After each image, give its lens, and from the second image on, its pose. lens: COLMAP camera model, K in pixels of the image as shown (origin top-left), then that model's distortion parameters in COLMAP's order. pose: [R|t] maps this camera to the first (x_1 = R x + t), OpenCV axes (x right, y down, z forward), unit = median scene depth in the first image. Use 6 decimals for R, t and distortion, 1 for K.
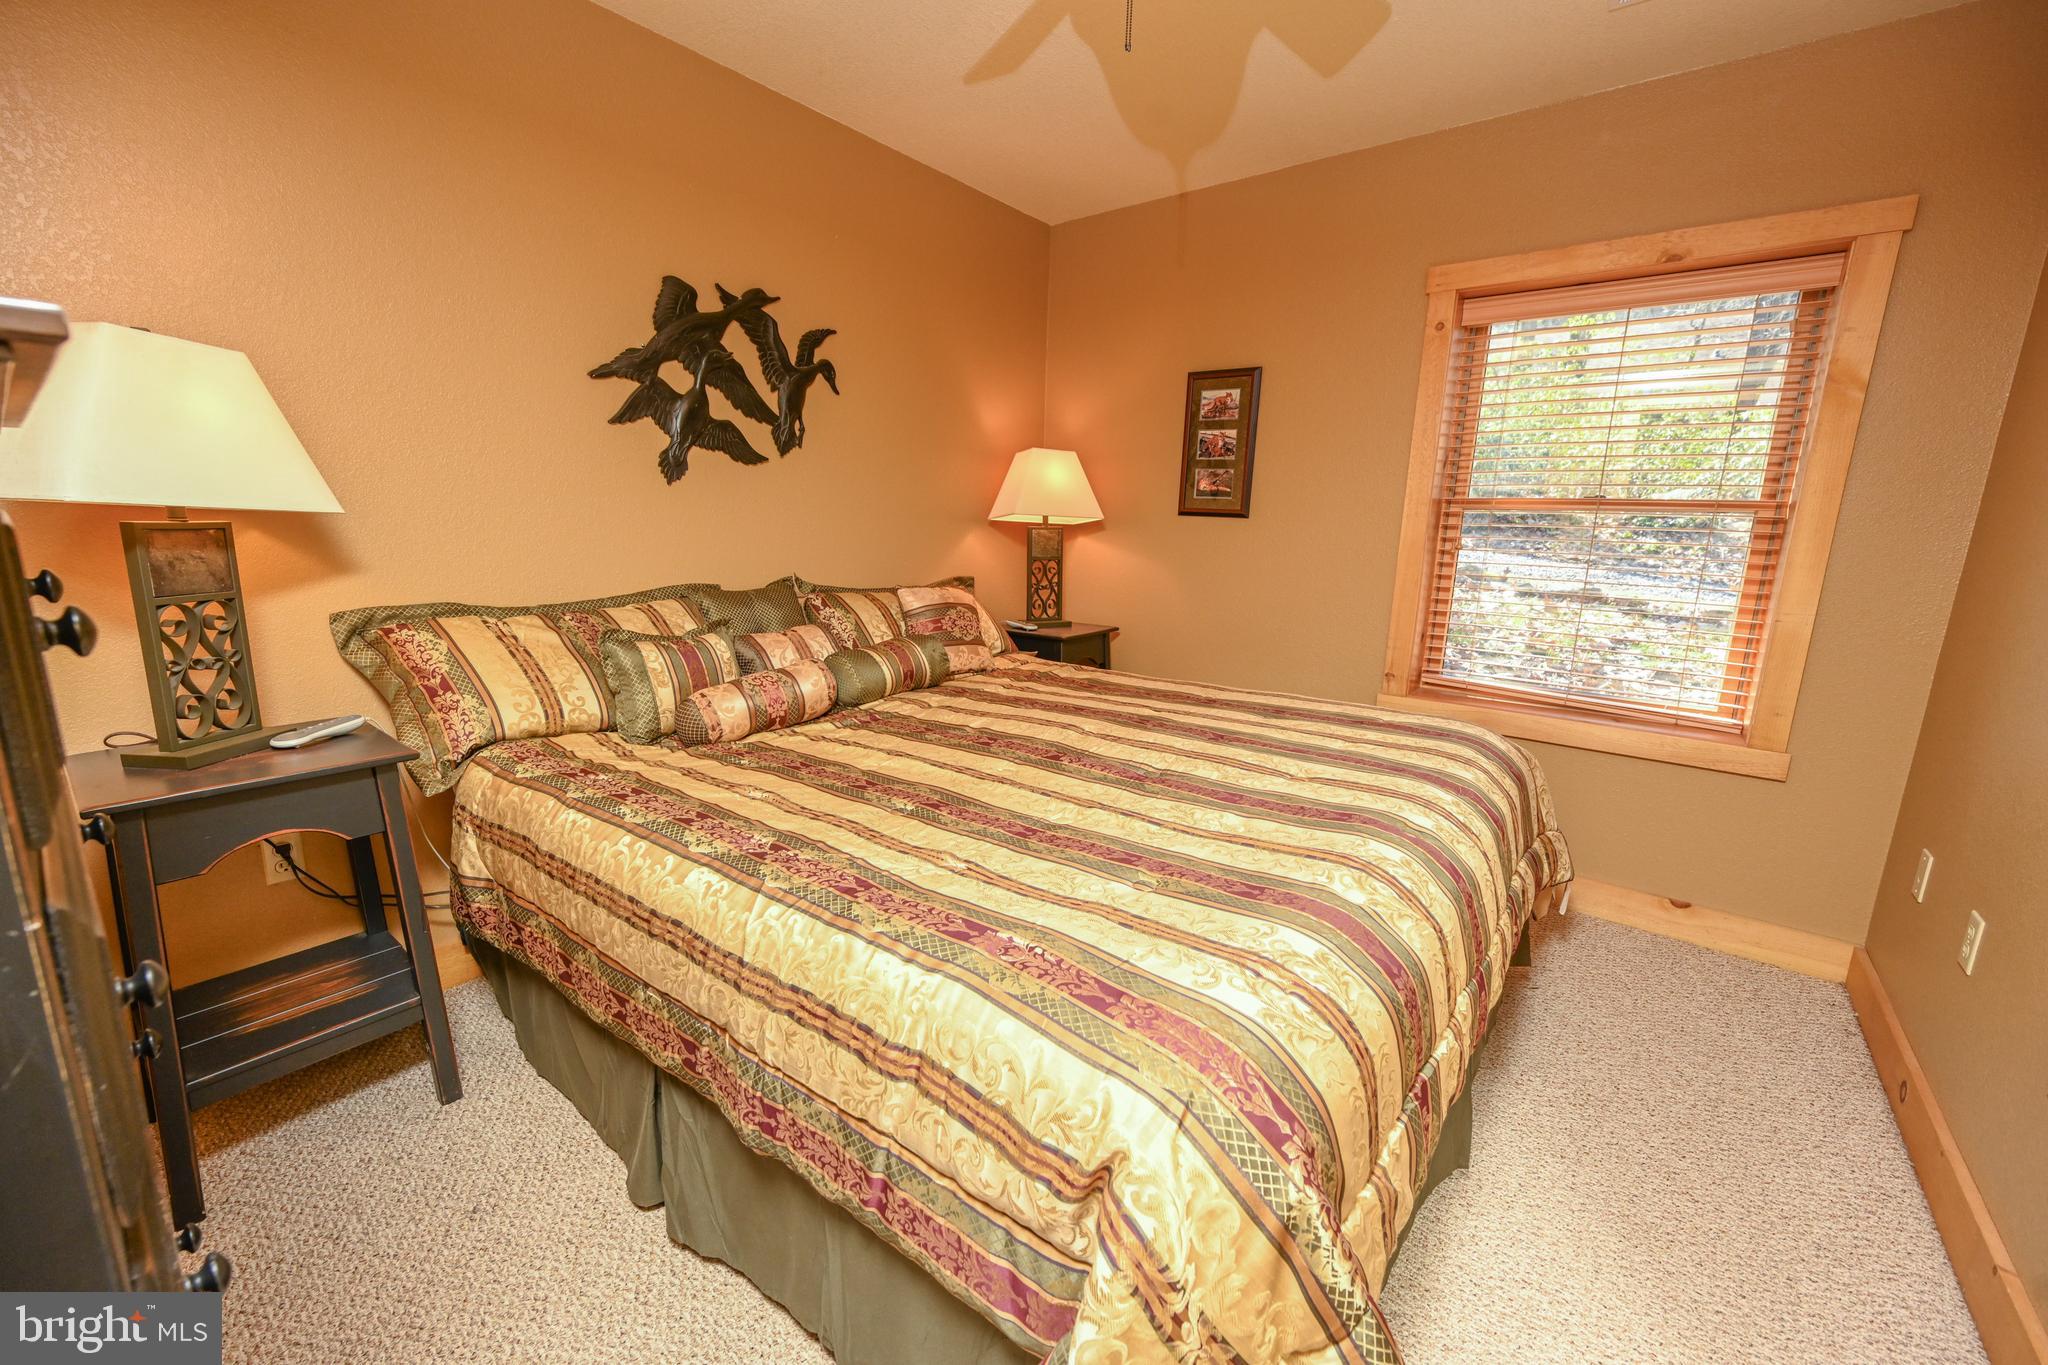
lens RADIAL K [[834.3, 0, 1024.0], [0, 834.3, 682.5], [0, 0, 1]] dist [-0.002488, -0.000111]
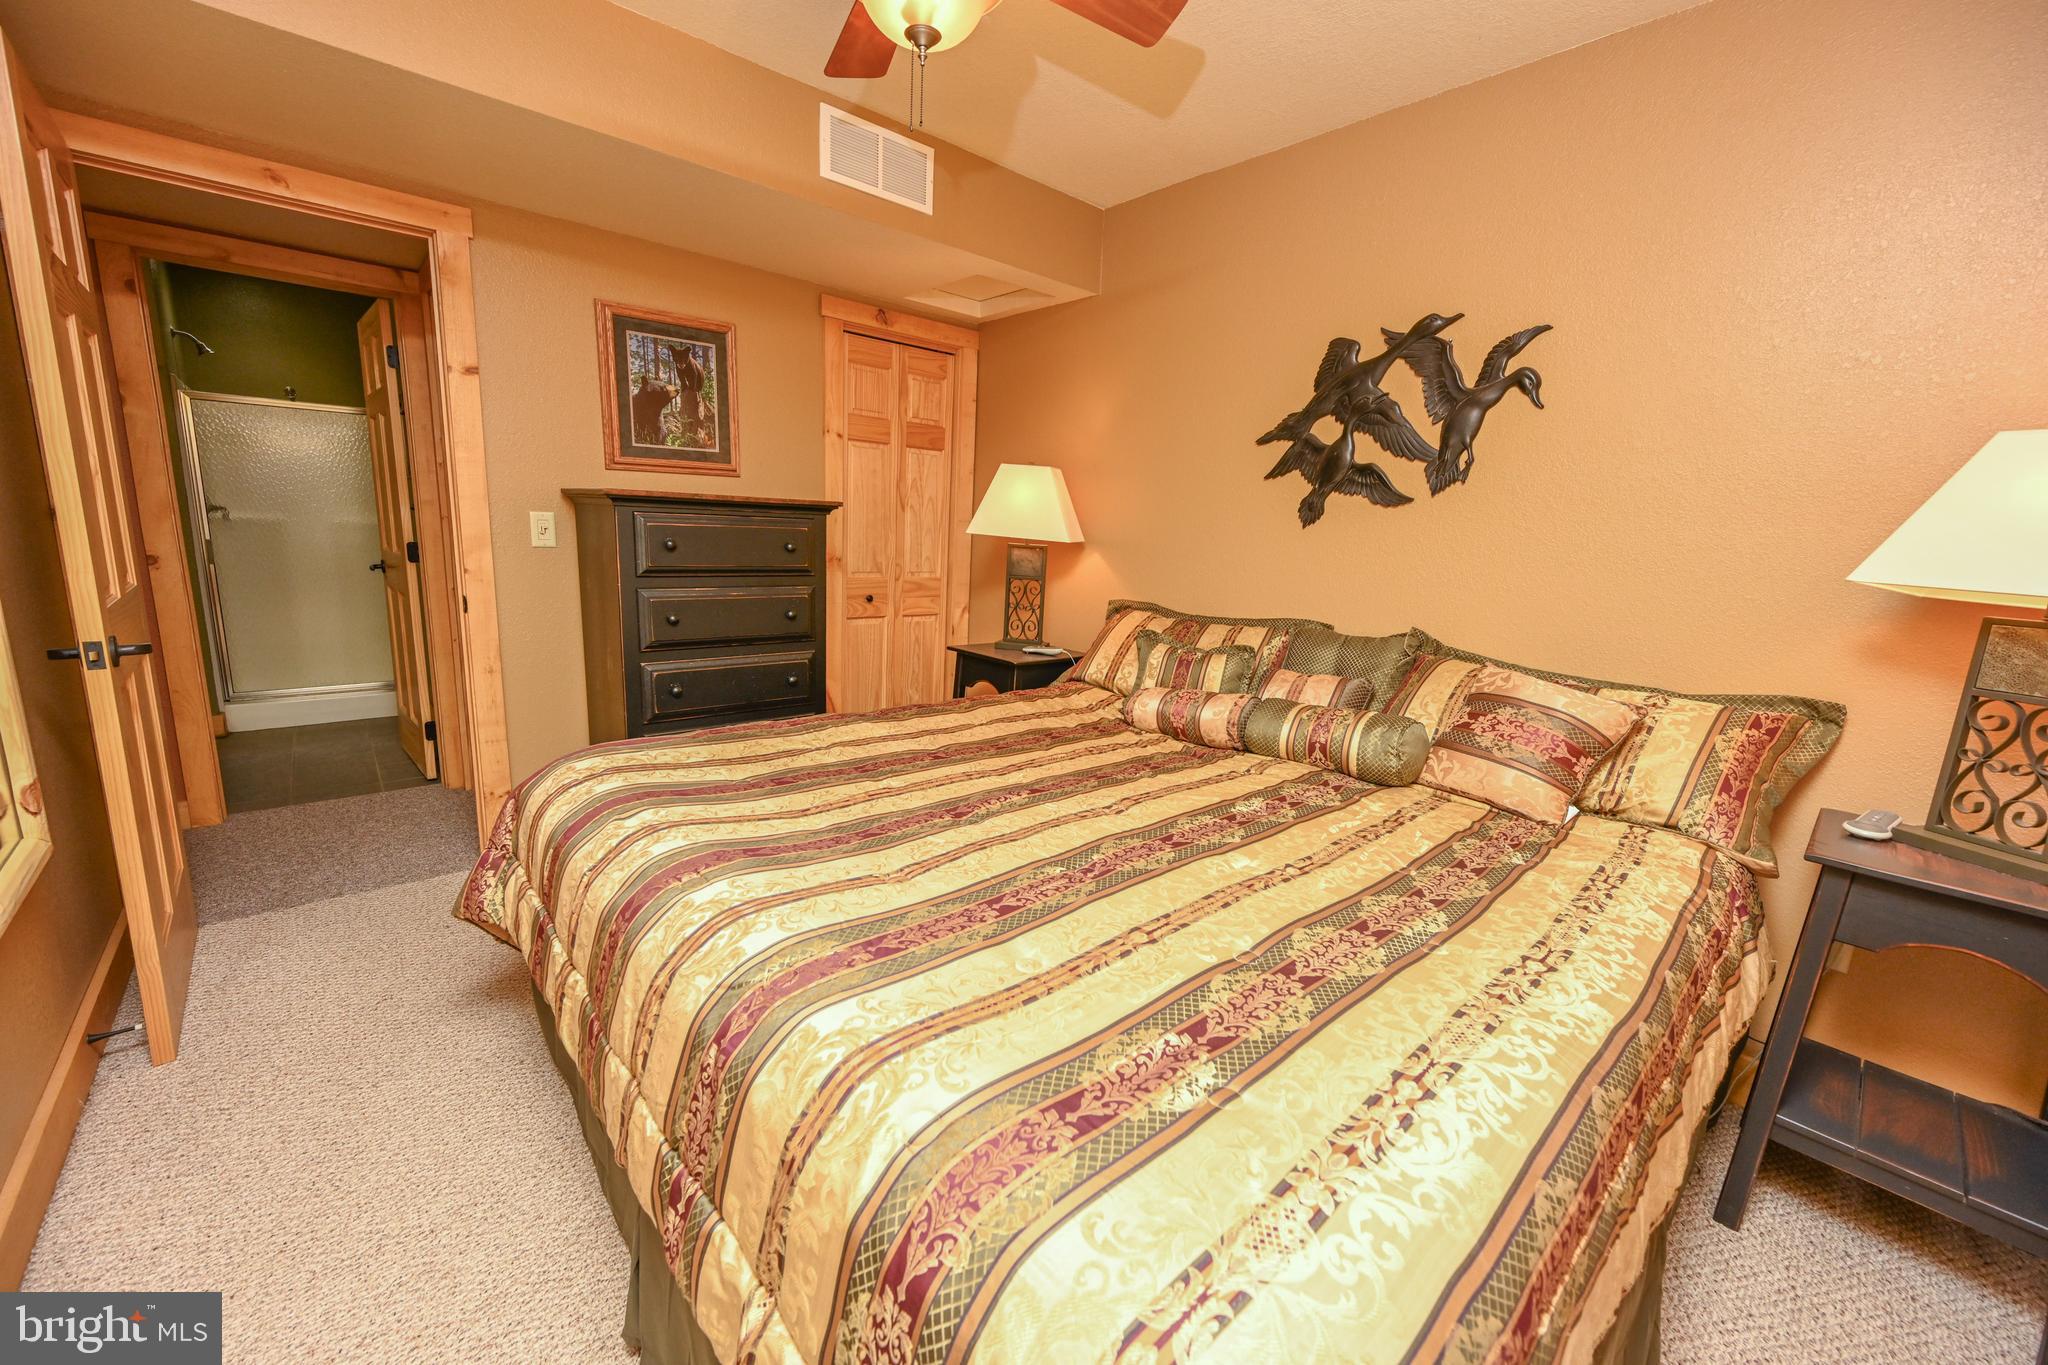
lens RADIAL K [[806.3, 0, 1018.2], [0, 806.3, 677.6], [0, 0, 1]] dist [-0.001600, 0.000231]
pose [[-0.196663, 0.145877, -0.969558, 0.702156], [-0.251439, 0.948297, 0.193679, -0.157995], [0.947682, 0.281874, -0.149816, 0.839585]]
